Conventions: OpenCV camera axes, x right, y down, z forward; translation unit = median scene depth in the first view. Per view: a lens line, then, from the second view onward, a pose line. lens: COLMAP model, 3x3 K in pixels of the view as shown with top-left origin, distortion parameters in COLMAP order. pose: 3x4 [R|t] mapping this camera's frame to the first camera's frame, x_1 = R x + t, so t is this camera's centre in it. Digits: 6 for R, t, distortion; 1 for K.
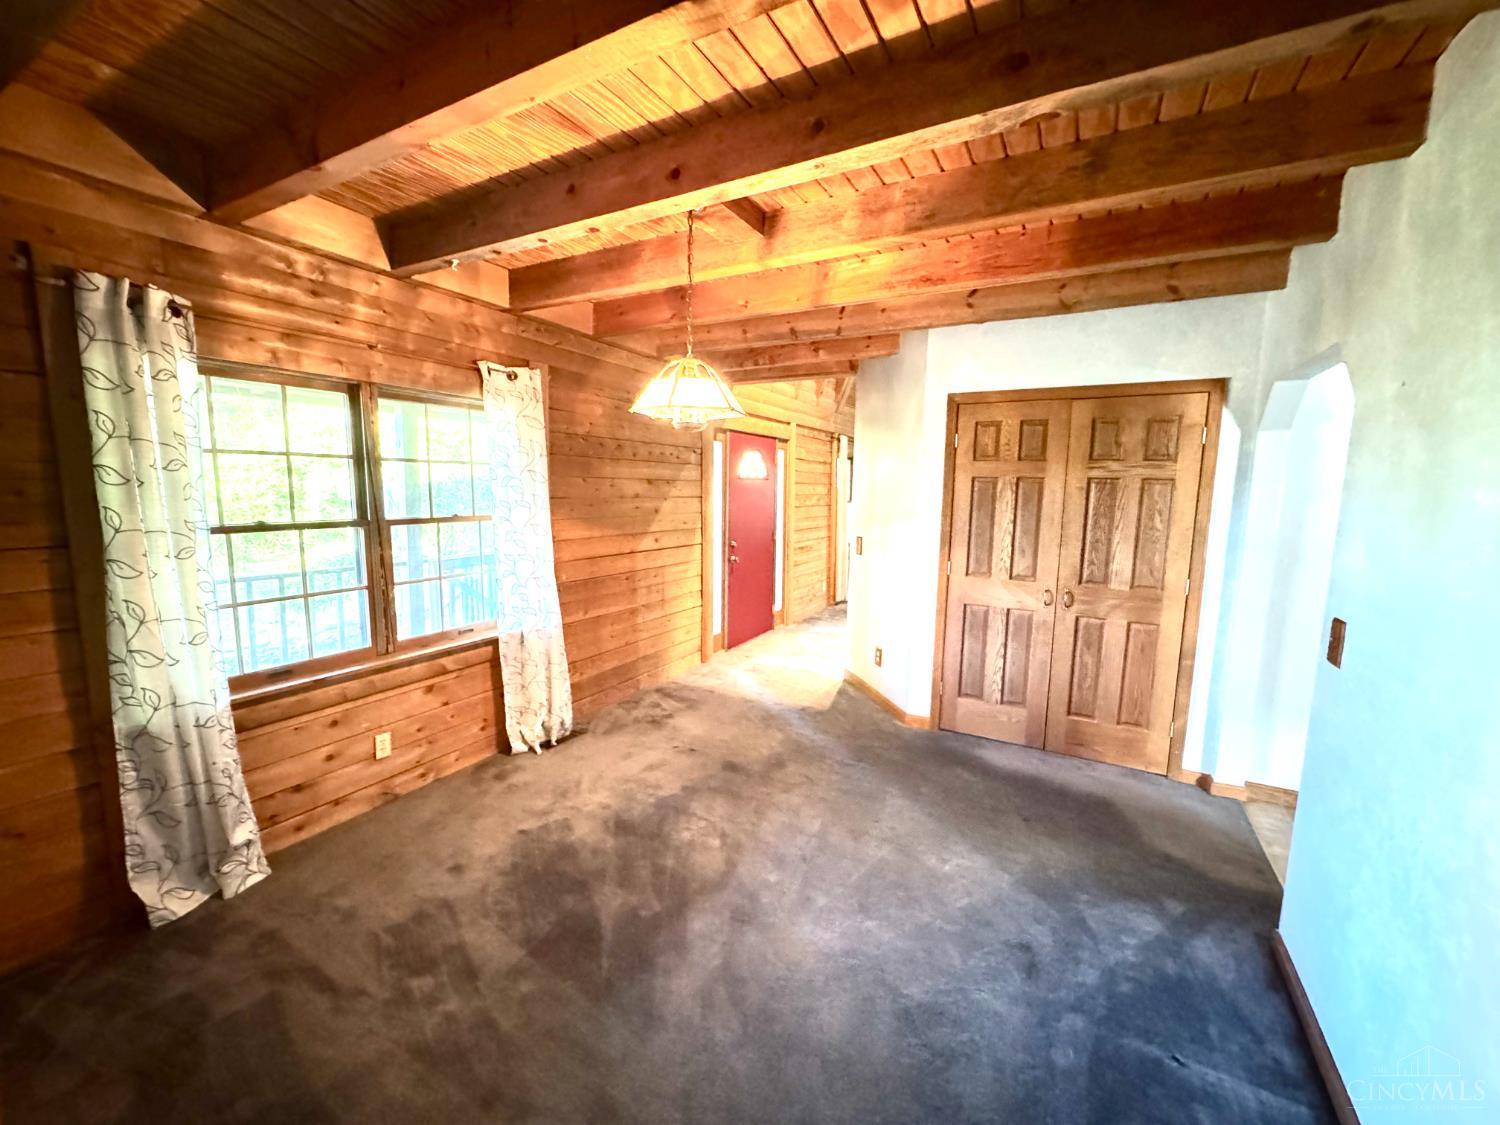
lens RADIAL K [[597.7, 0, 751.7], [0, 597.7, 561.6], [0, 0, 1]] dist [-0.002926, 0.000294]
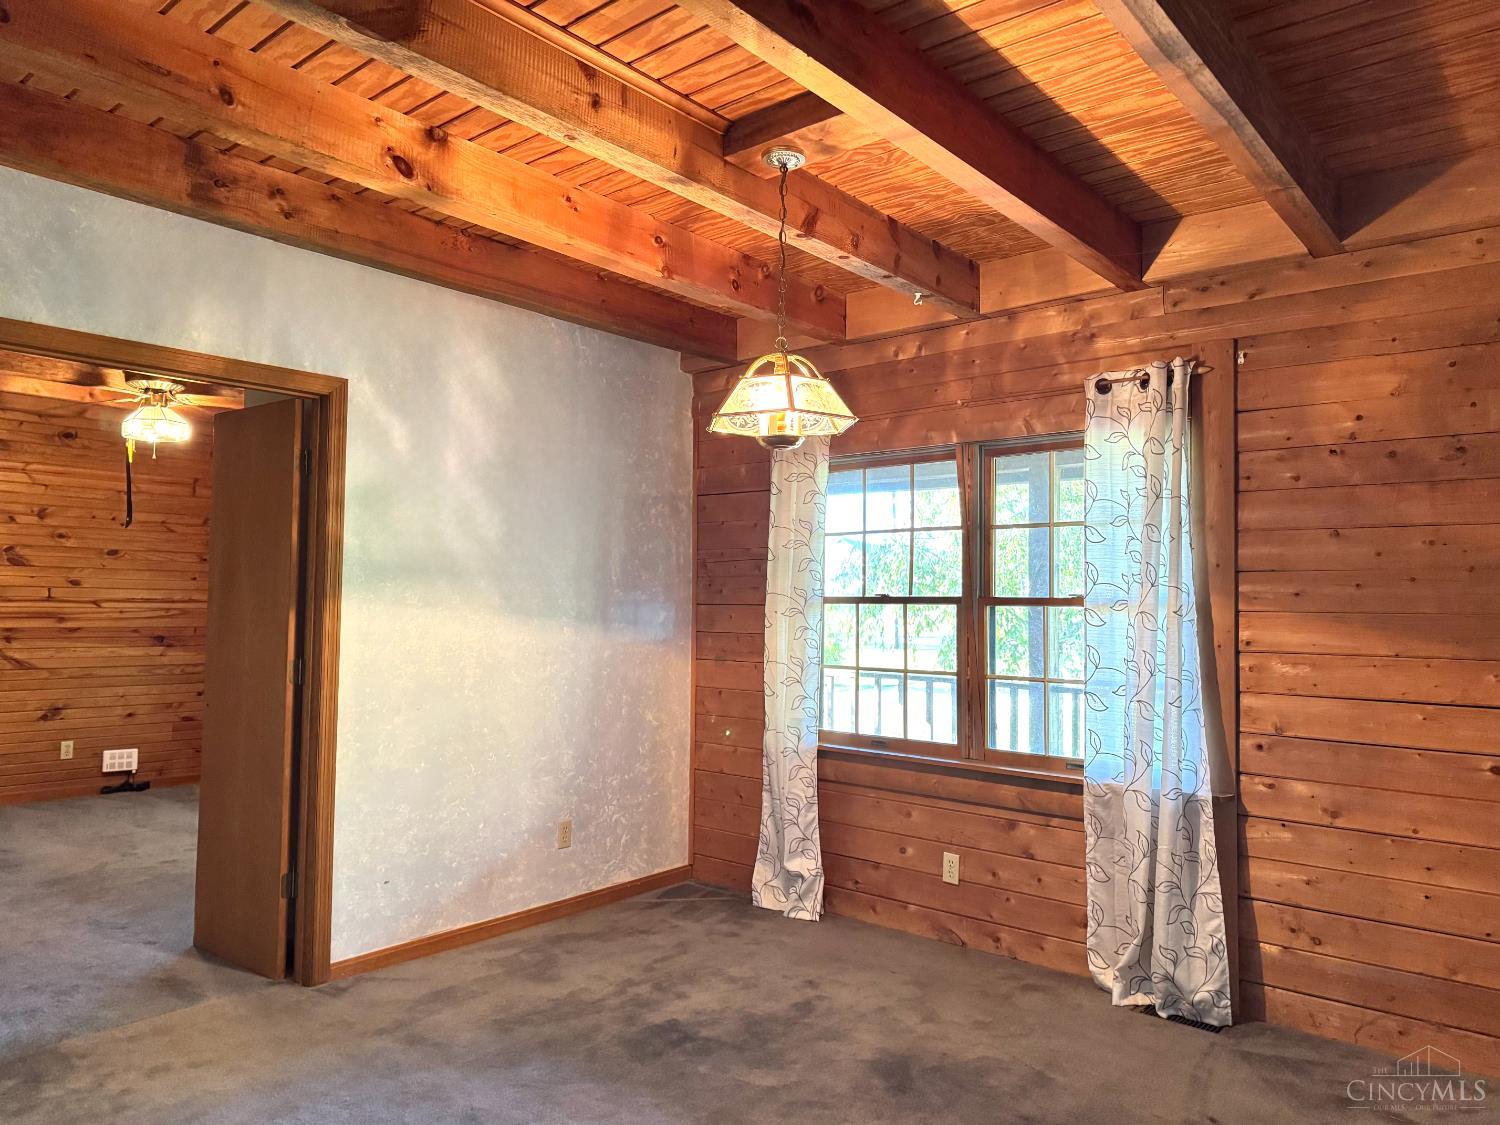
lens RADIAL K [[1031.4, 0, 749.4], [0, 1031.4, 567.0], [0, 0, 1]] dist [0.130369, -0.200706]
pose [[-0.195201, -0.050722, -0.979451, 0.908909], [-0.131950, 0.990941, -0.025020, -0.034017], [0.971847, 0.124355, -0.200125, 0.997066]]
